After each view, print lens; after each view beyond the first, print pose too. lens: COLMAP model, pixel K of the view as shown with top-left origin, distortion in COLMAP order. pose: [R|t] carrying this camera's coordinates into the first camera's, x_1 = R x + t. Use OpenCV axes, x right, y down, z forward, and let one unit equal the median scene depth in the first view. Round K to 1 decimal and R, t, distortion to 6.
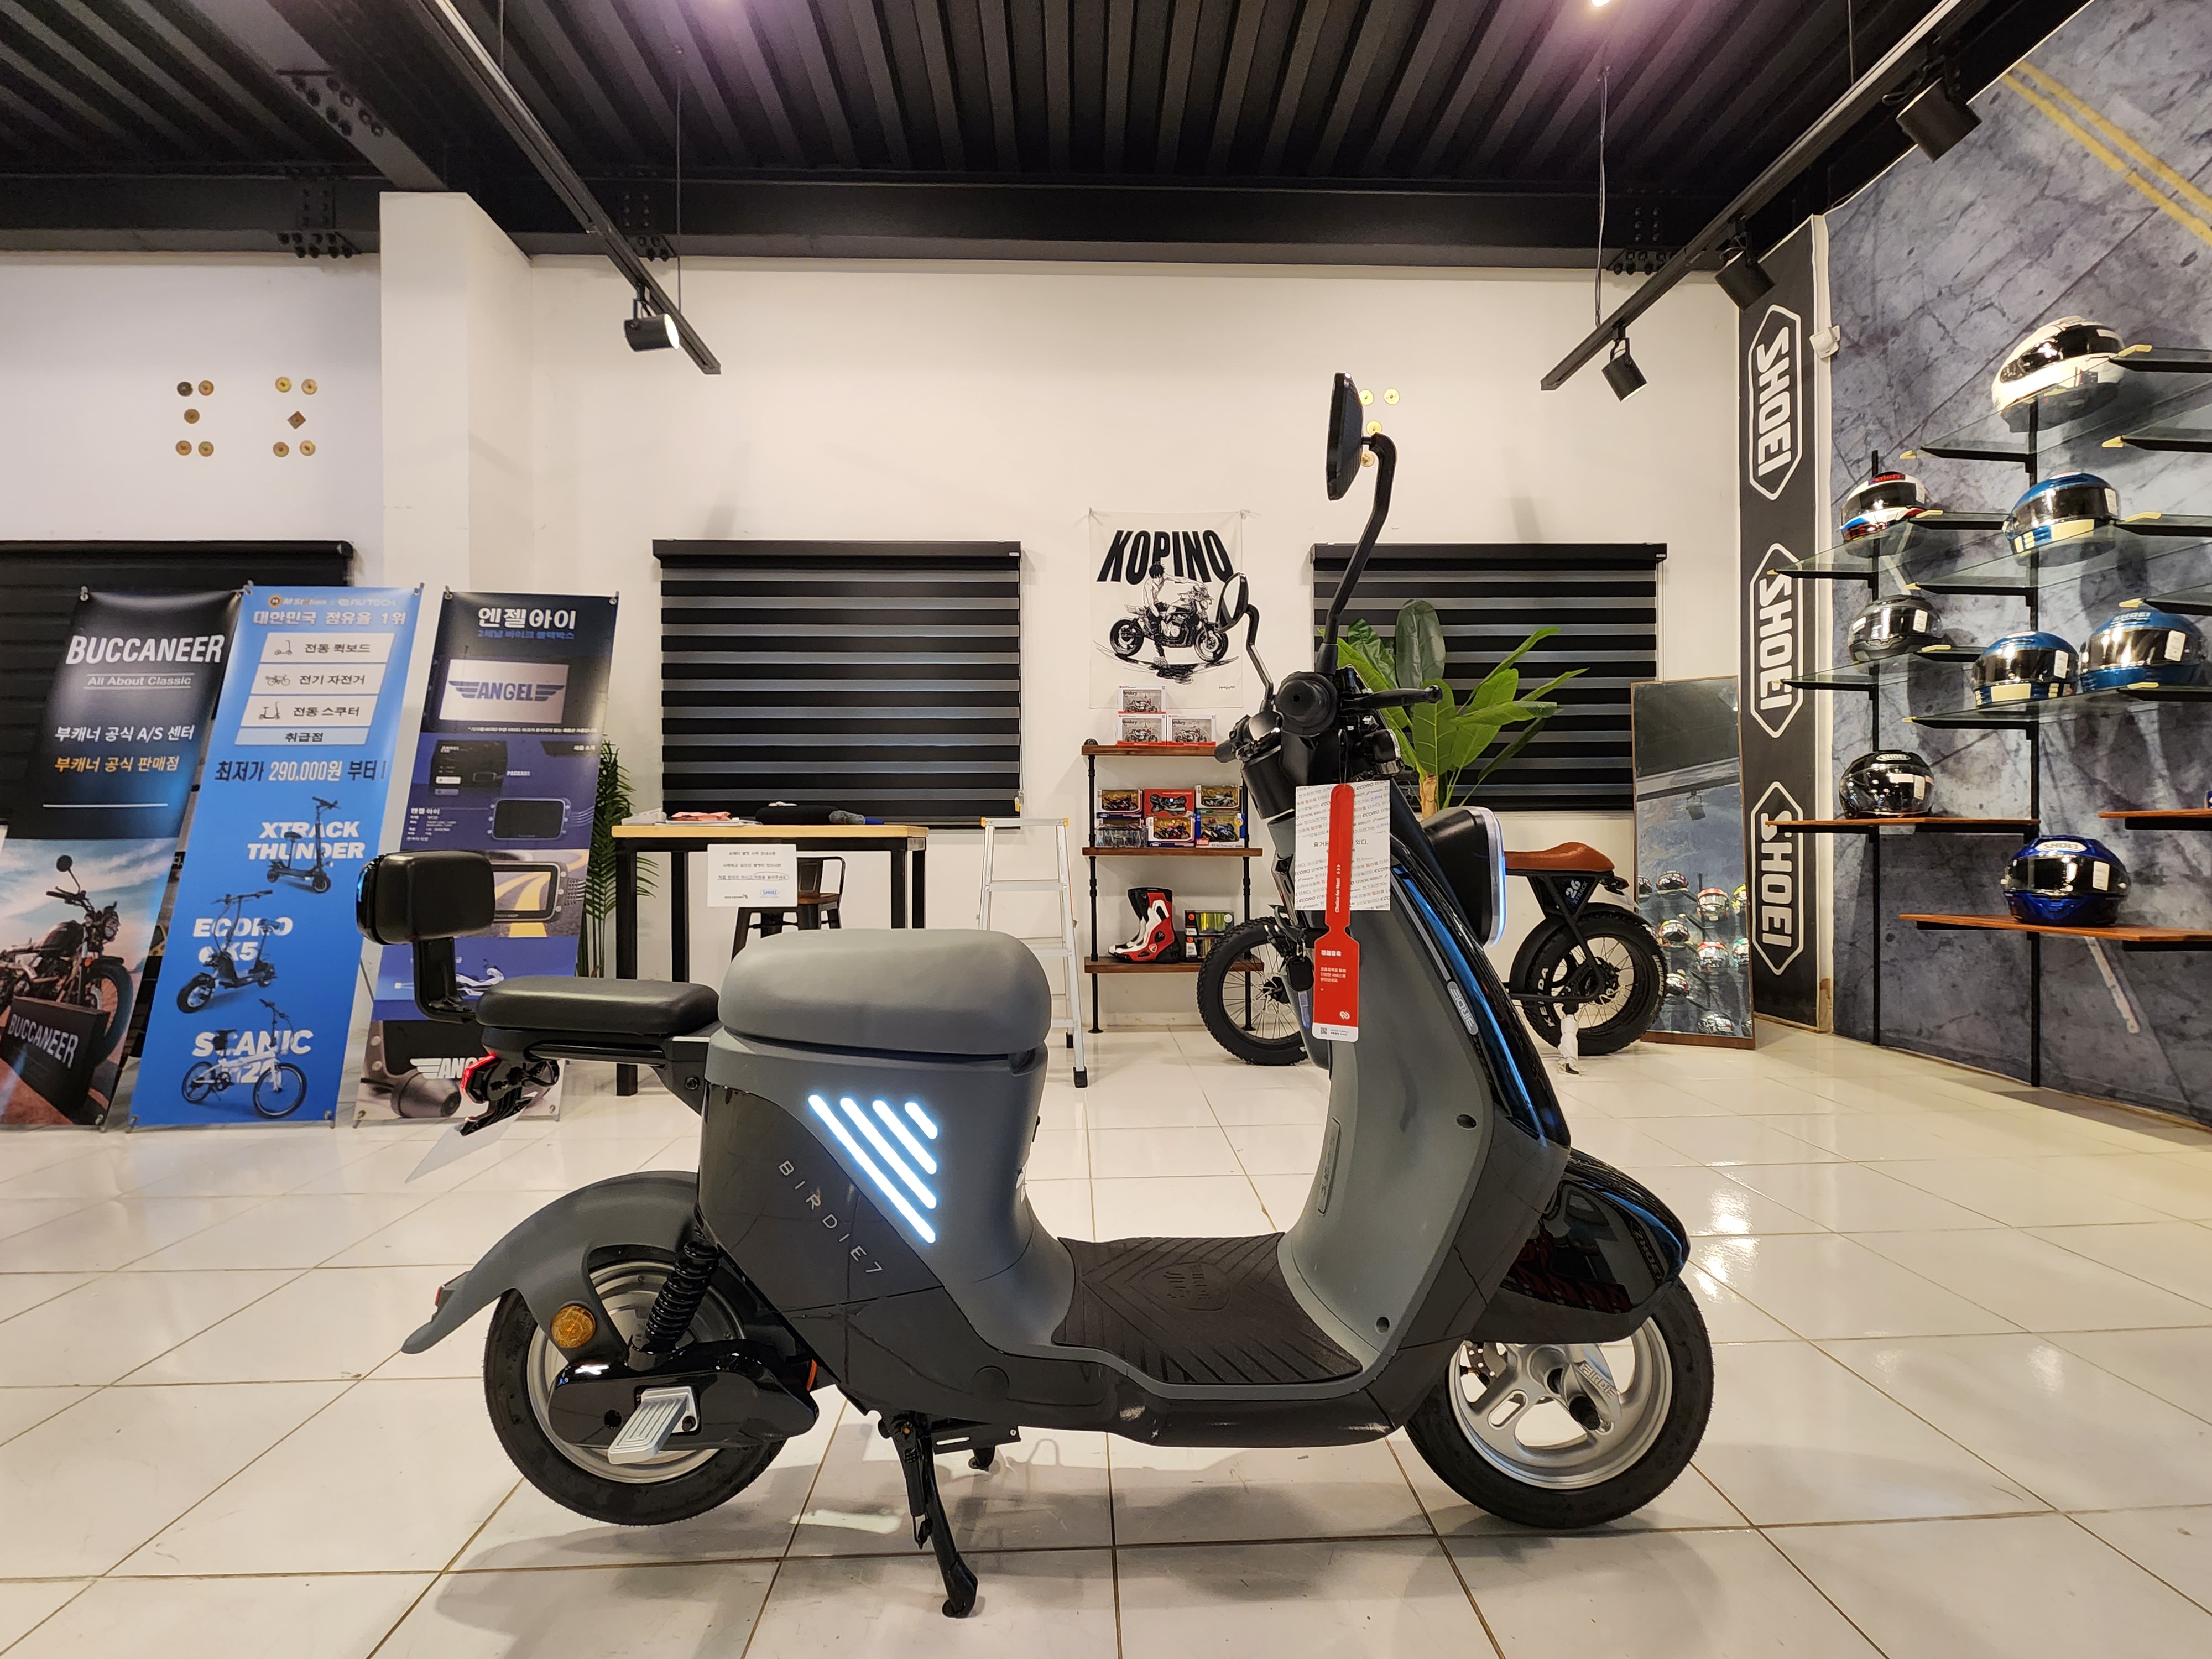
lens RADIAL K [[912.7, 0, 1102.3], [0, 912.7, 844.8], [0, 0, 1]] dist [0.004138, -0.003863]
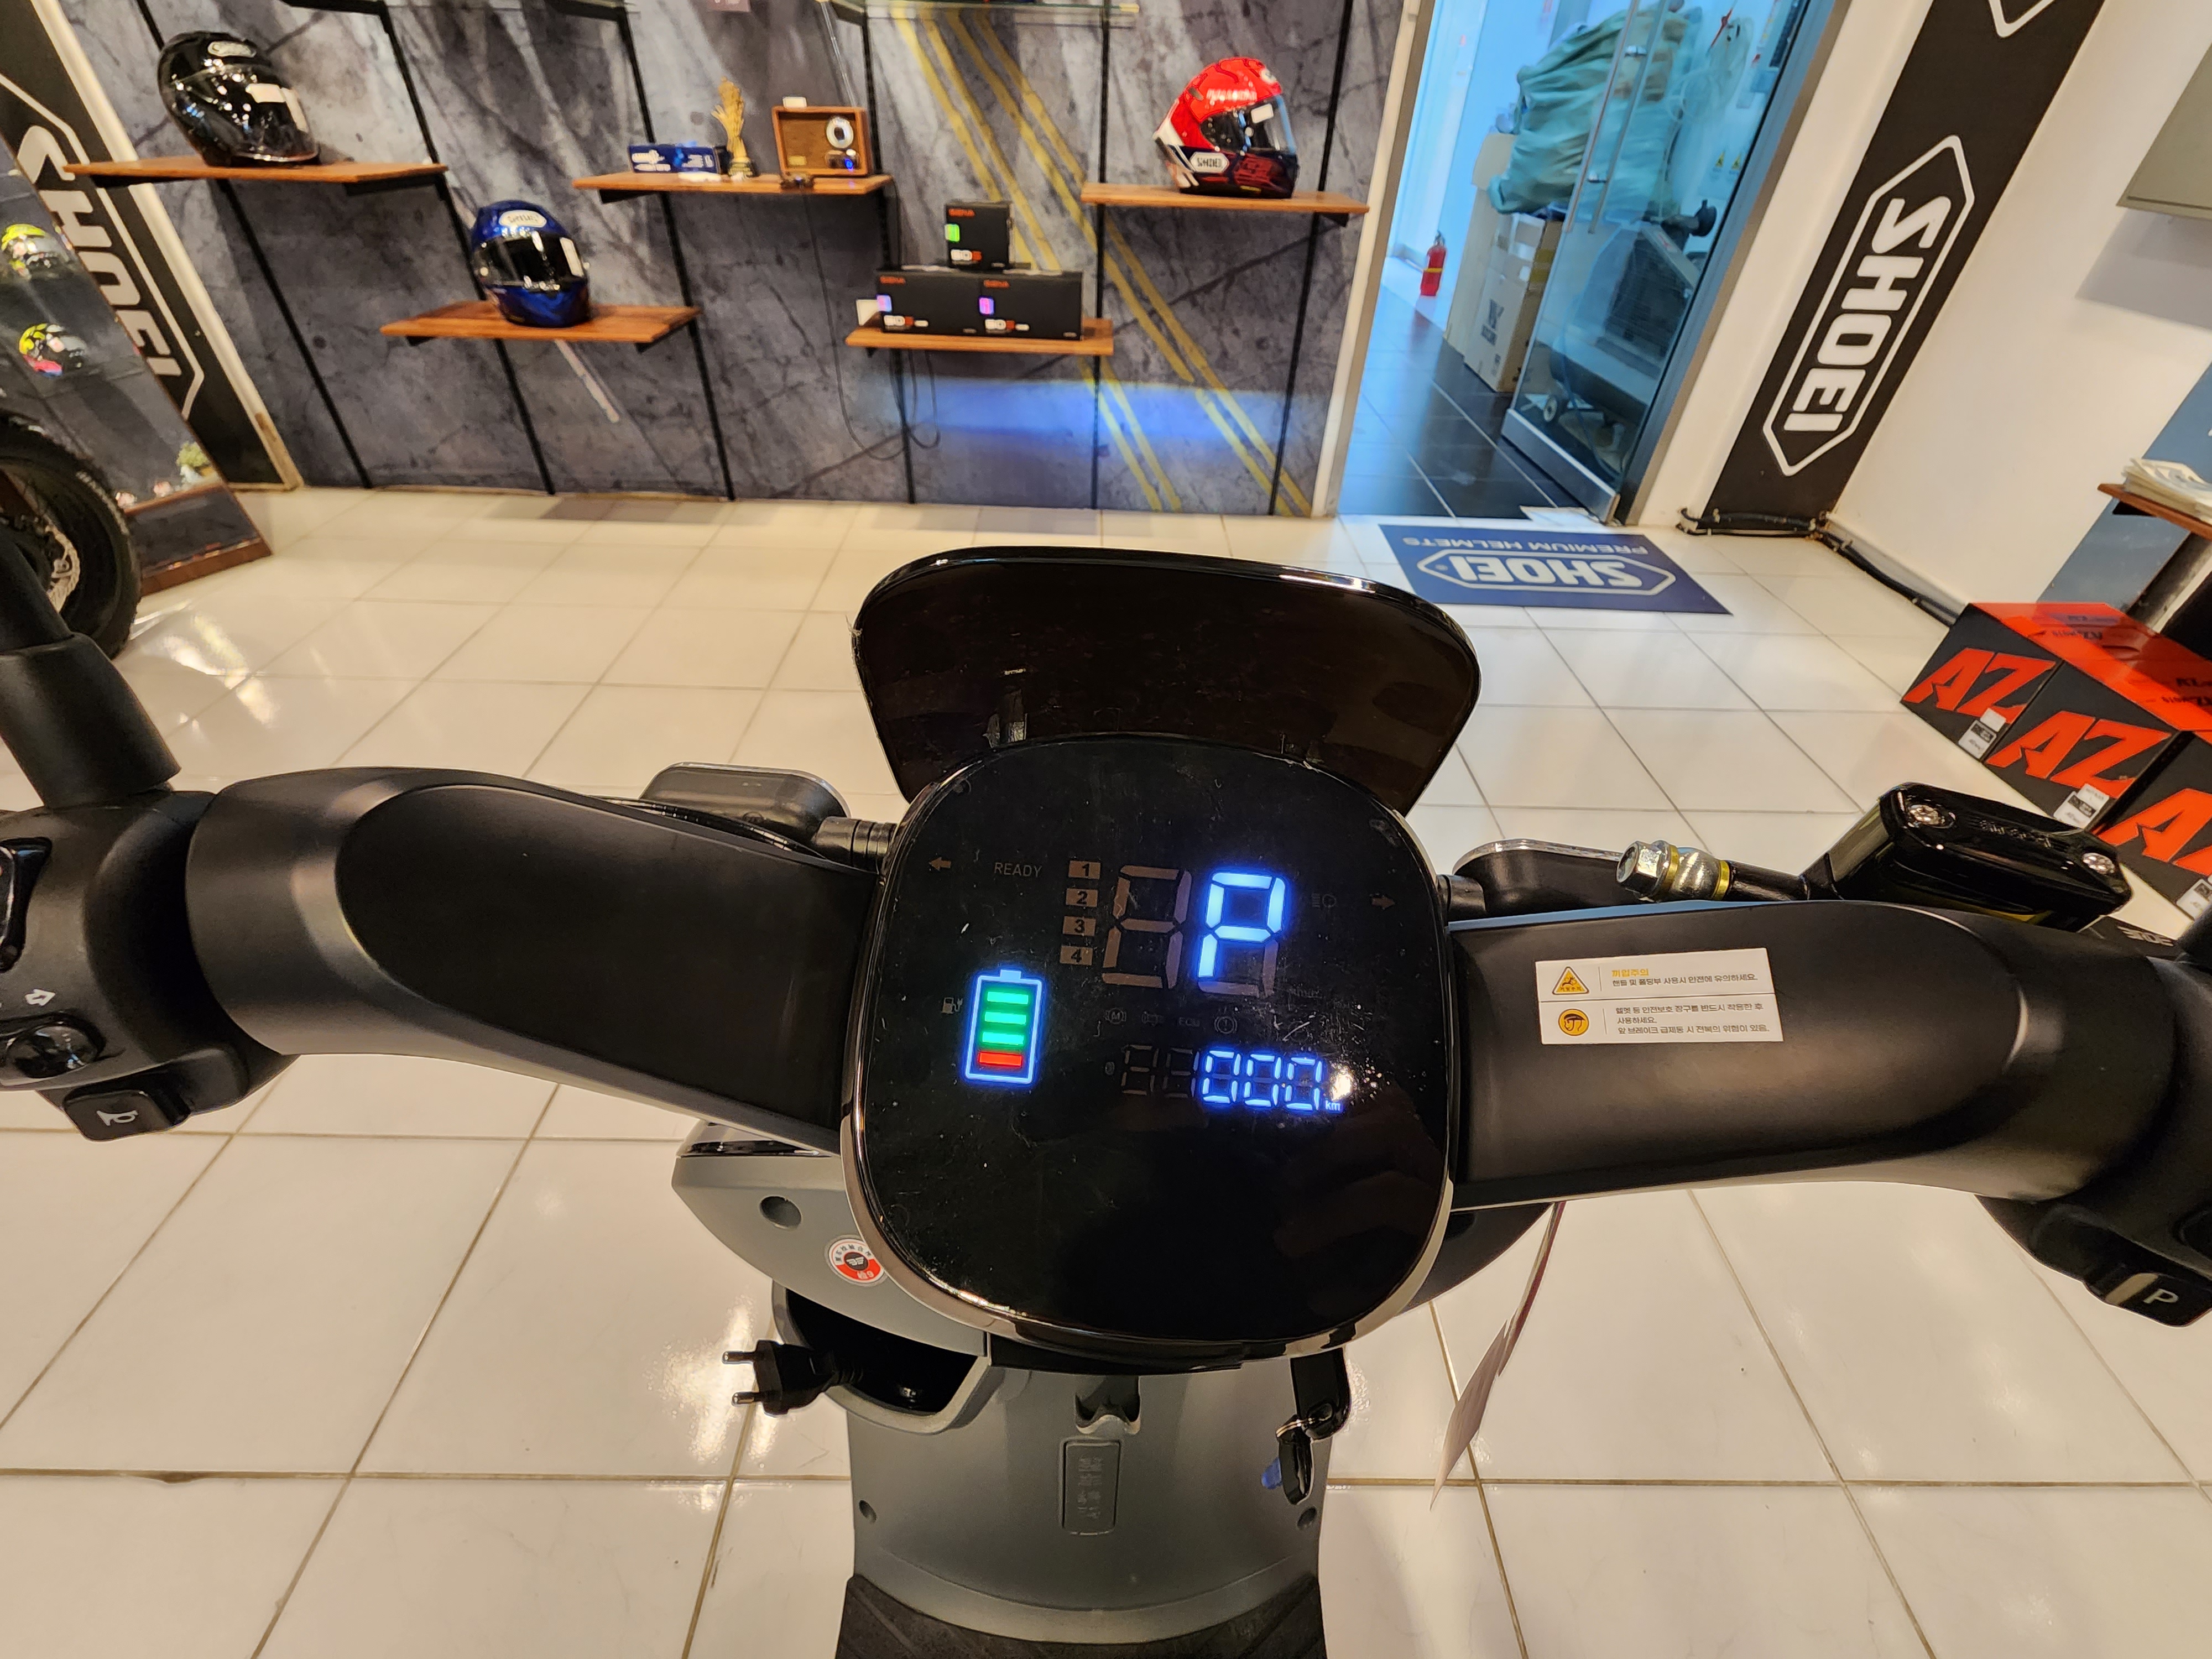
lens RADIAL K [[912.7, 0, 1098.8], [0, 912.7, 843.3], [0, 0, 1]] dist [0.004138, -0.003863]
pose [[0.032462, -0.639020, 0.768505, 0.023850], [-0.027171, 0.768062, 0.639799, -0.076886], [-0.999104, -0.041650, 0.007570, 0.297099]]
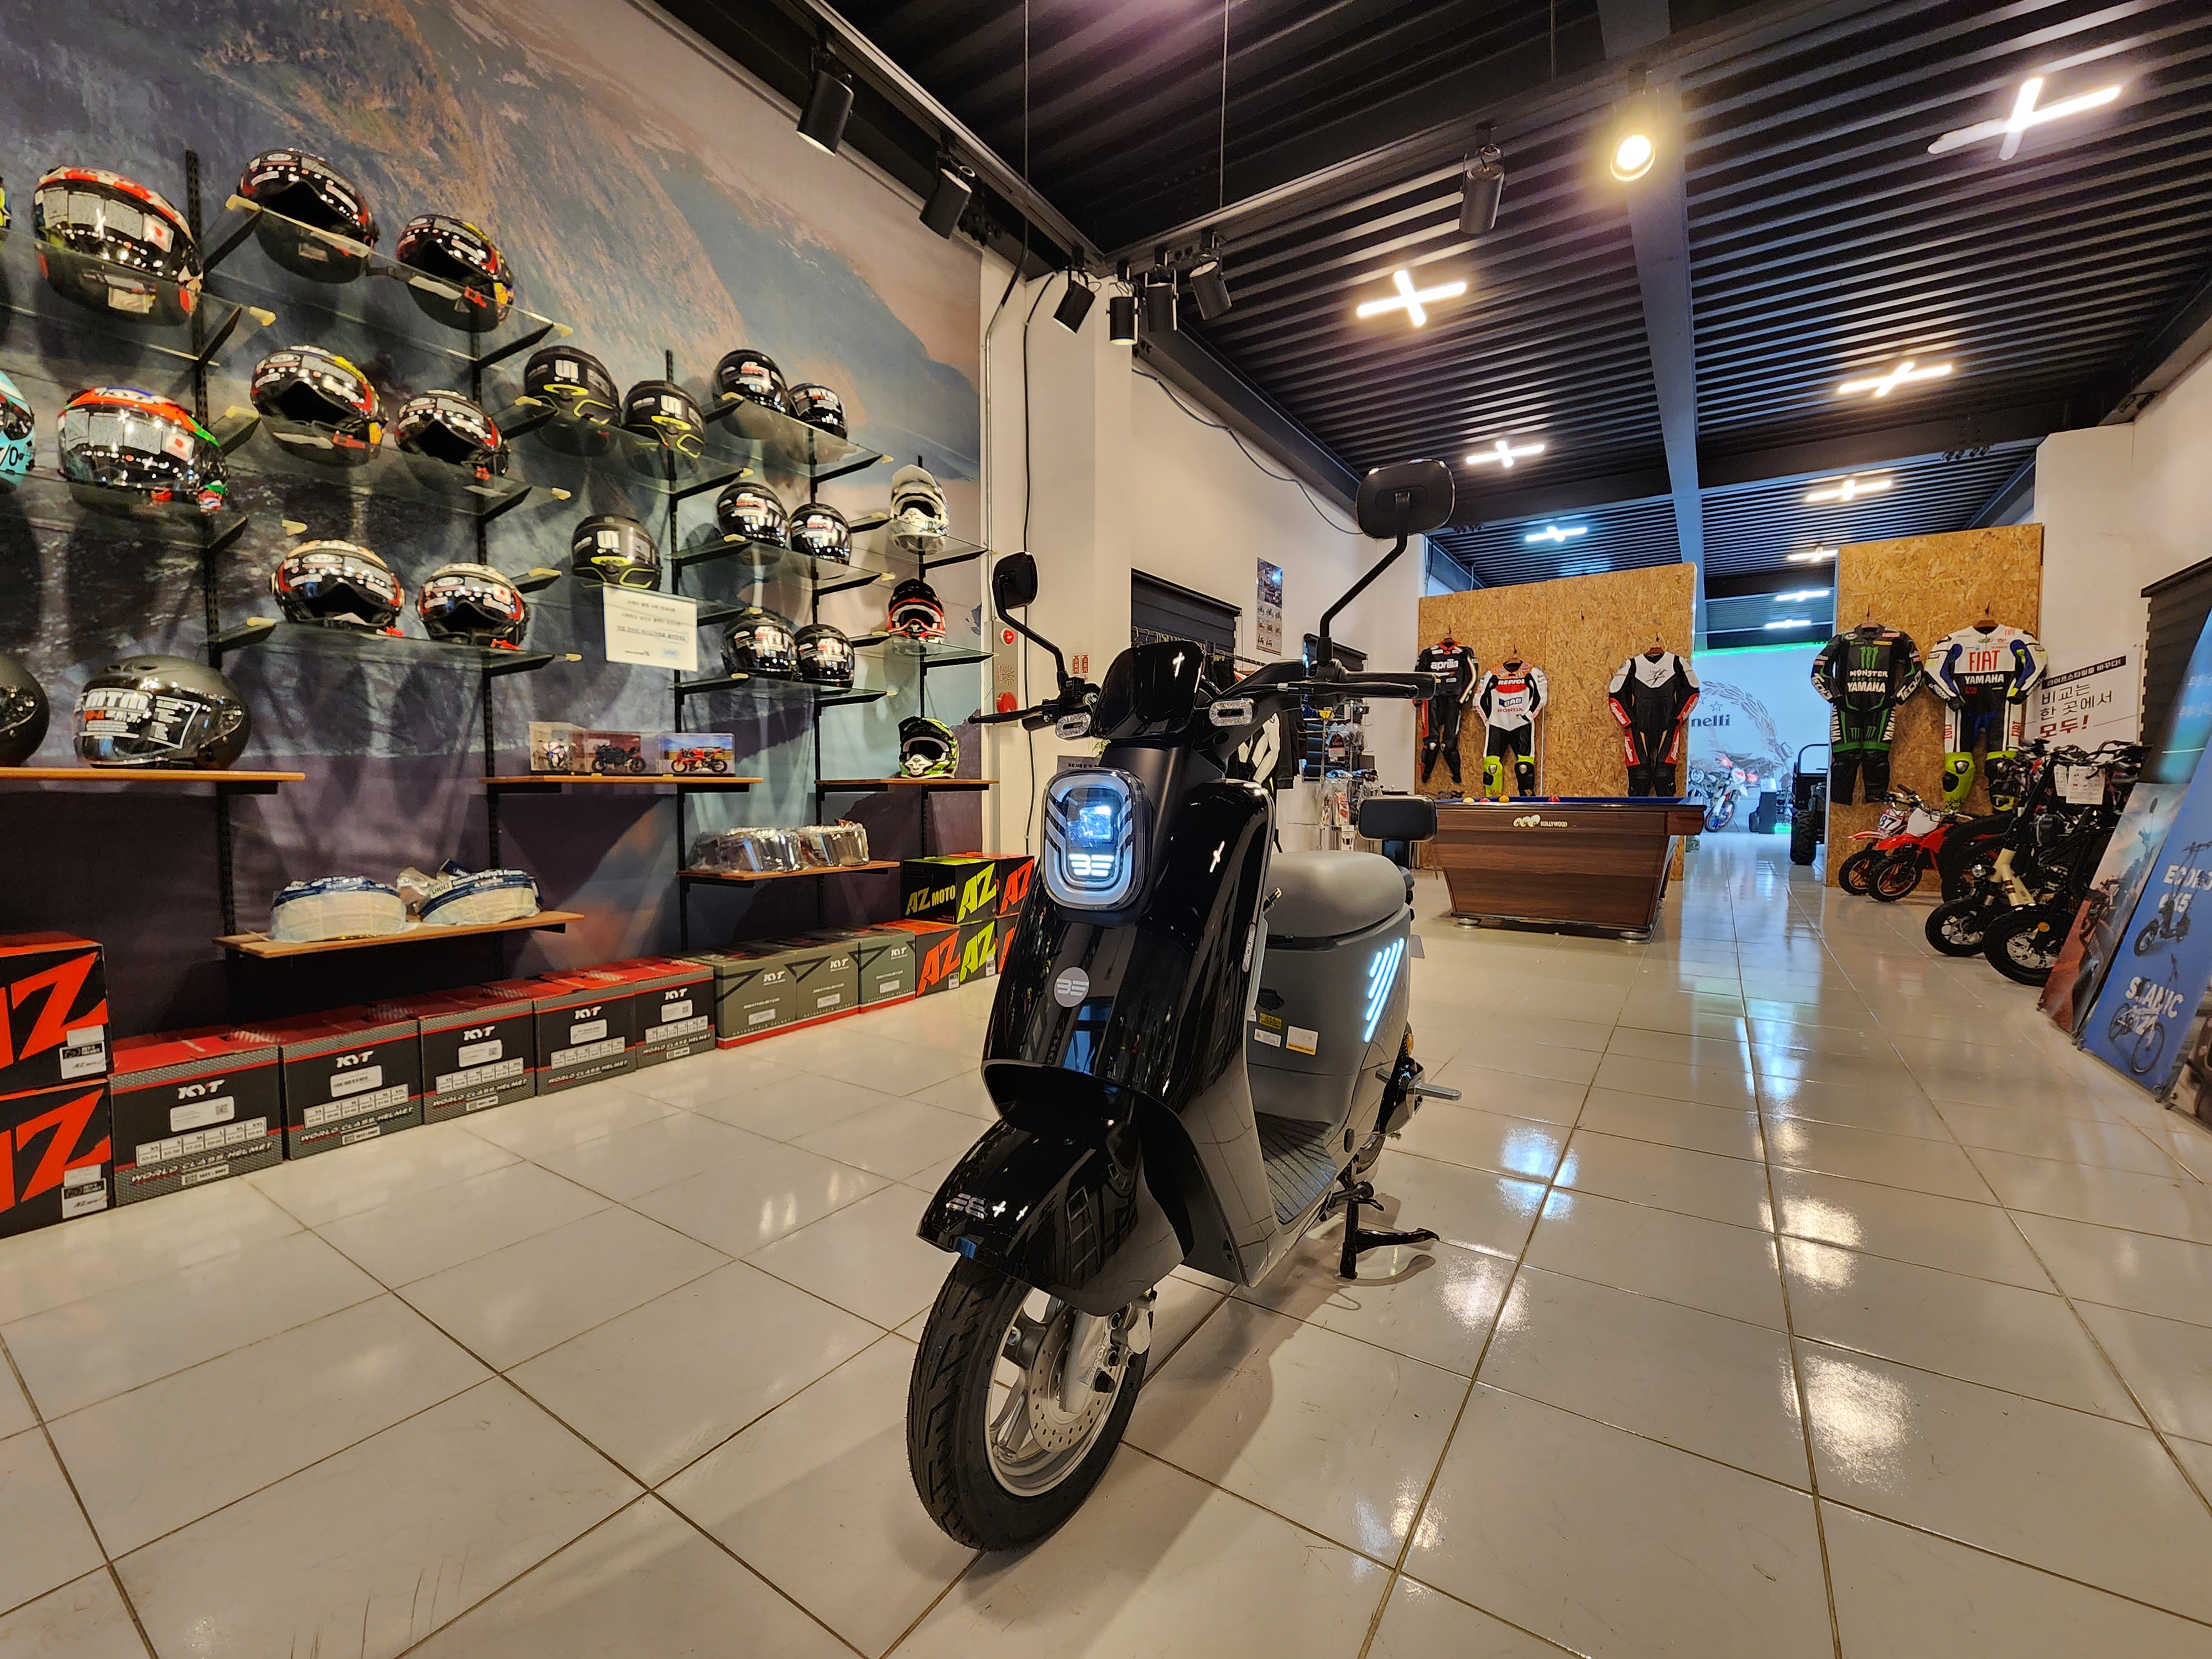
lens RADIAL K [[912.7, 0, 1102.3], [0, 912.7, 840.2], [0, 0, 1]] dist [0.004138, -0.003863]
pose [[-0.581554, 0.054101, -0.811707, 0.350095], [0.001200, 0.997842, 0.065647, -0.008006], [0.813507, 0.037203, -0.580364, 0.468421]]
